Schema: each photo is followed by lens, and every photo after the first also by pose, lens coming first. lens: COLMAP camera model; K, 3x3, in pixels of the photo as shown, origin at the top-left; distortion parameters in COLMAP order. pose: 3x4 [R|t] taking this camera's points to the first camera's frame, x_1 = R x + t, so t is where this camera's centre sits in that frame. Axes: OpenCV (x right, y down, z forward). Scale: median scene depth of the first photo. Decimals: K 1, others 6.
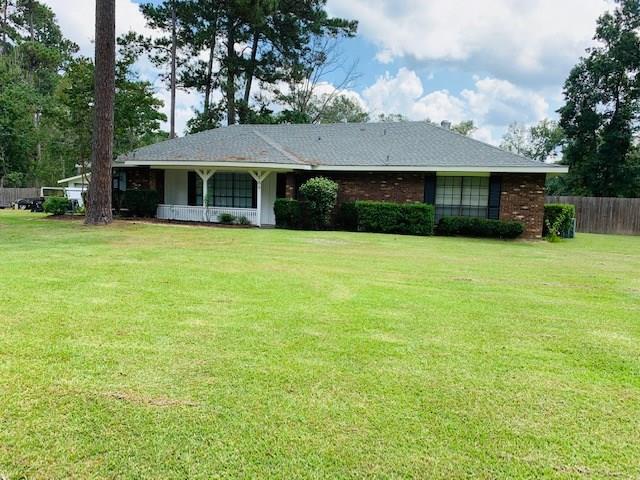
lens RADIAL K [[491.5, 0, 314.4], [0, 491.5, 241.8], [0, 0, 1]] dist [0.036743, -0.042792]
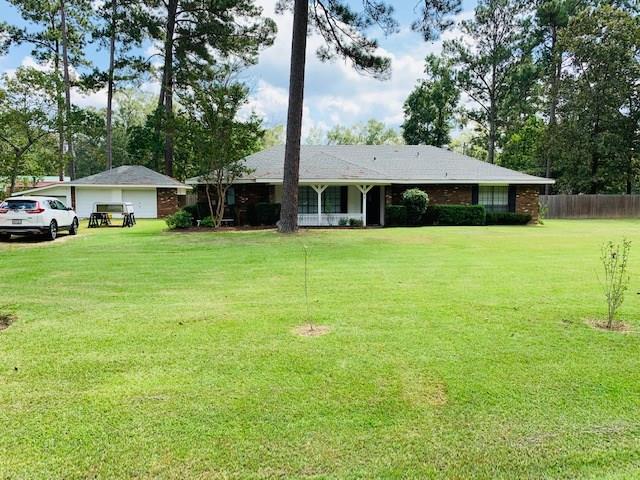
lens RADIAL K [[491.5, 0, 318.4], [0, 491.5, 240.7], [0, 0, 1]] dist [0.036743, -0.042792]
pose [[0.892056, -0.073958, 0.445832, -0.850617], [0.070969, 0.997203, 0.023422, -0.035057], [-0.446317, 0.010746, 0.894810, -0.136417]]
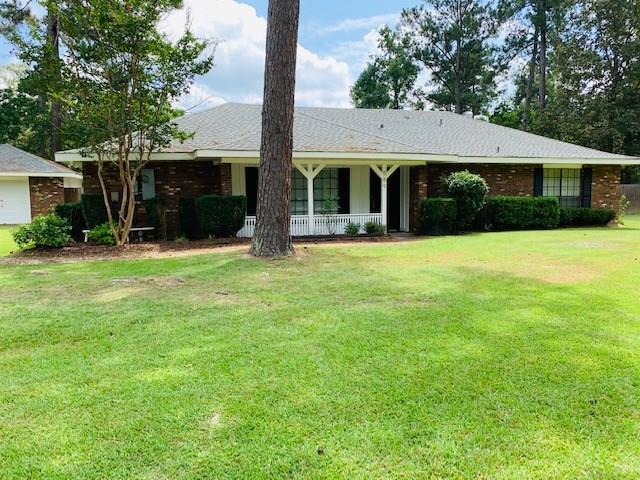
lens RADIAL K [[491.5, 0, 321.3], [0, 491.5, 236.4], [0, 0, 1]] dist [0.036743, -0.042792]
pose [[0.808770, -0.092207, 0.580852, -0.678465], [0.089498, 0.995427, 0.033404, -0.067125], [-0.581276, 0.024969, 0.813323, 0.433358]]
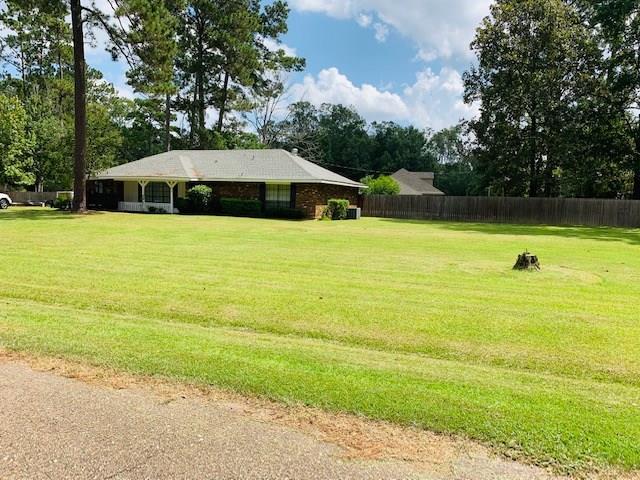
lens RADIAL K [[491.5, 0, 320.4], [0, 491.5, 243.2], [0, 0, 1]] dist [0.036743, -0.042792]
pose [[0.999131, -0.002899, -0.041584, 0.499769], [0.002873, 0.999996, -0.000684, 0.078805], [0.041586, 0.000564, 0.999135, -0.740304]]
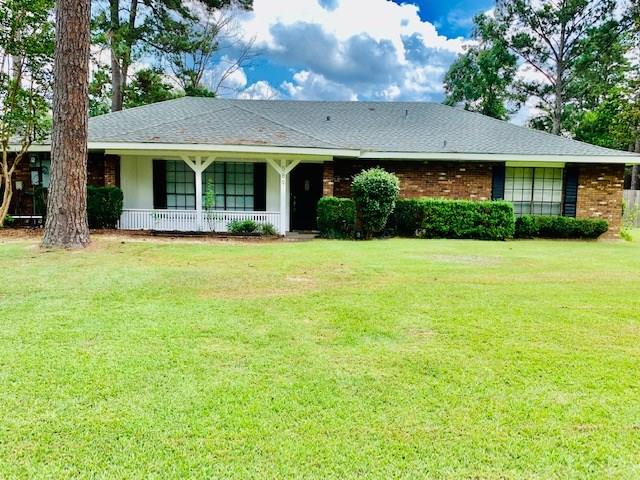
lens RADIAL K [[491.5, 0, 314.6], [0, 491.5, 235.9], [0, 0, 1]] dist [0.036743, -0.042792]
pose [[0.943691, -0.044358, 0.327840, -0.319571], [0.041576, 0.999015, 0.015493, -0.041706], [-0.328204, -0.000990, 0.944606, 0.307233]]
